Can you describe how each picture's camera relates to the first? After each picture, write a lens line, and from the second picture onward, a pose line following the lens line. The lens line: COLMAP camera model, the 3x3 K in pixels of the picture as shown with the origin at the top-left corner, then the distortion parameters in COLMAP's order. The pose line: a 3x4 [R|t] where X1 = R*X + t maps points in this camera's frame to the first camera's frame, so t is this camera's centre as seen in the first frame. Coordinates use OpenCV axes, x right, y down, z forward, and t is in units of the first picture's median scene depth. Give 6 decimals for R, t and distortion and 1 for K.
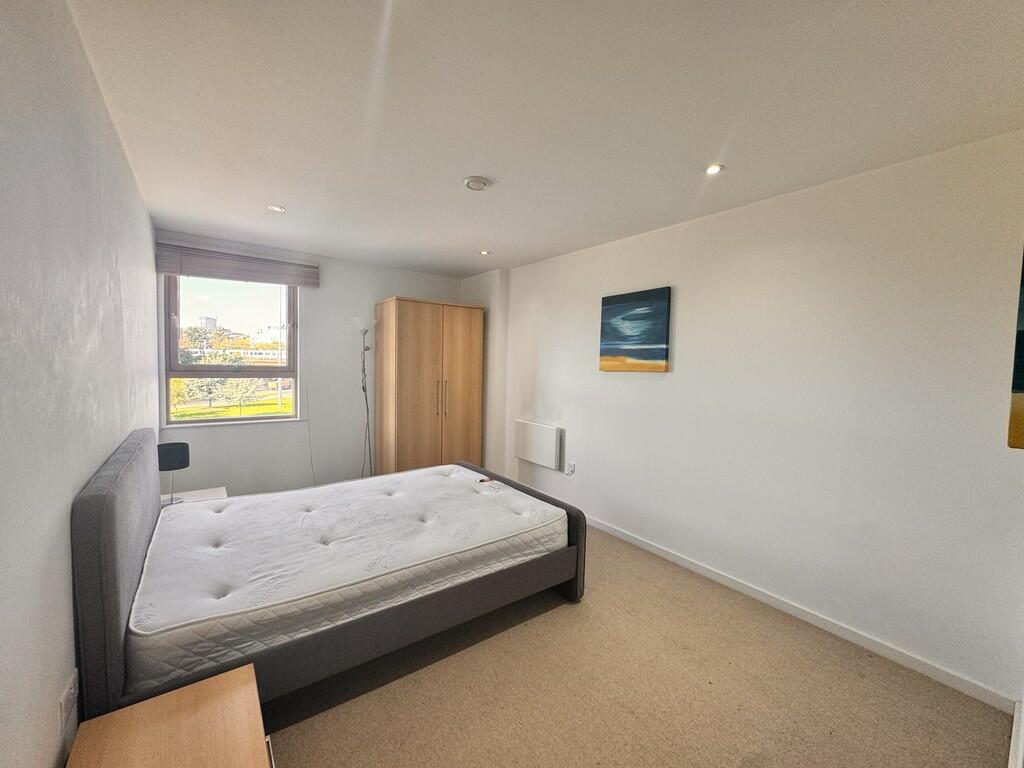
lens RADIAL K [[408.1, 0, 511.7], [0, 408.1, 386.7], [0, 0, 1]] dist [-0.000963, 0.000493]
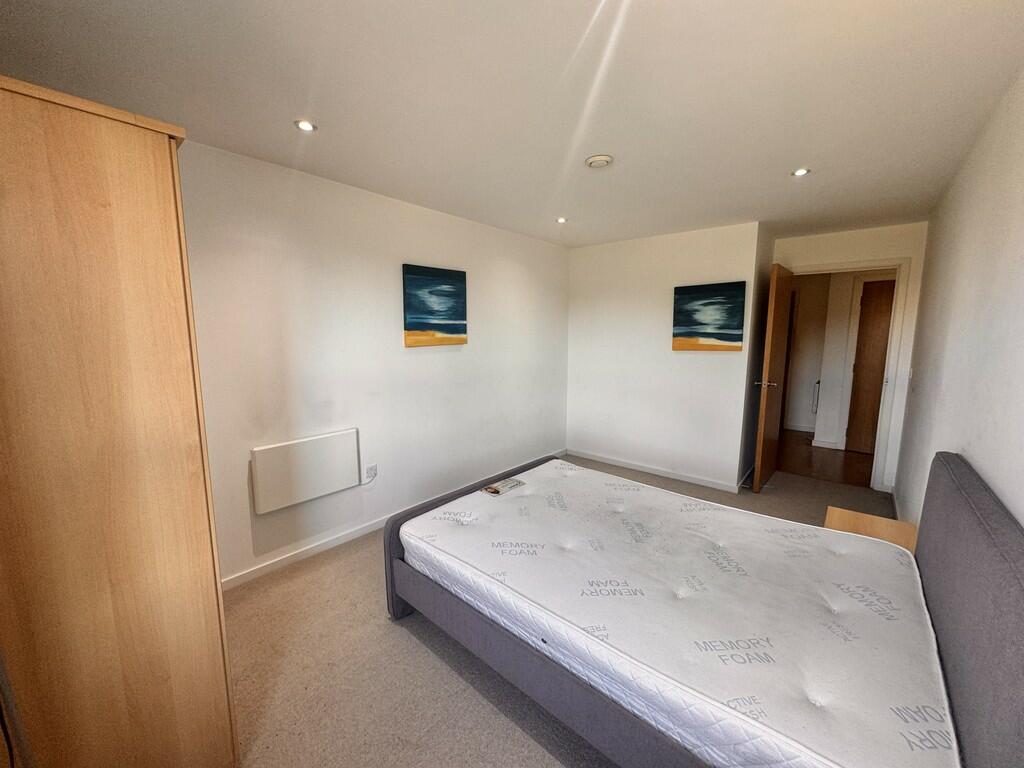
lens RADIAL K [[408.1, 0, 509.6], [0, 408.1, 381.7], [0, 0, 1]] dist [-0.000963, 0.000493]
pose [[-0.216579, -0.150812, 0.964546, -0.773007], [0.045608, 0.985354, 0.164306, -0.109065], [-0.975199, 0.079576, -0.206529, 1.051441]]
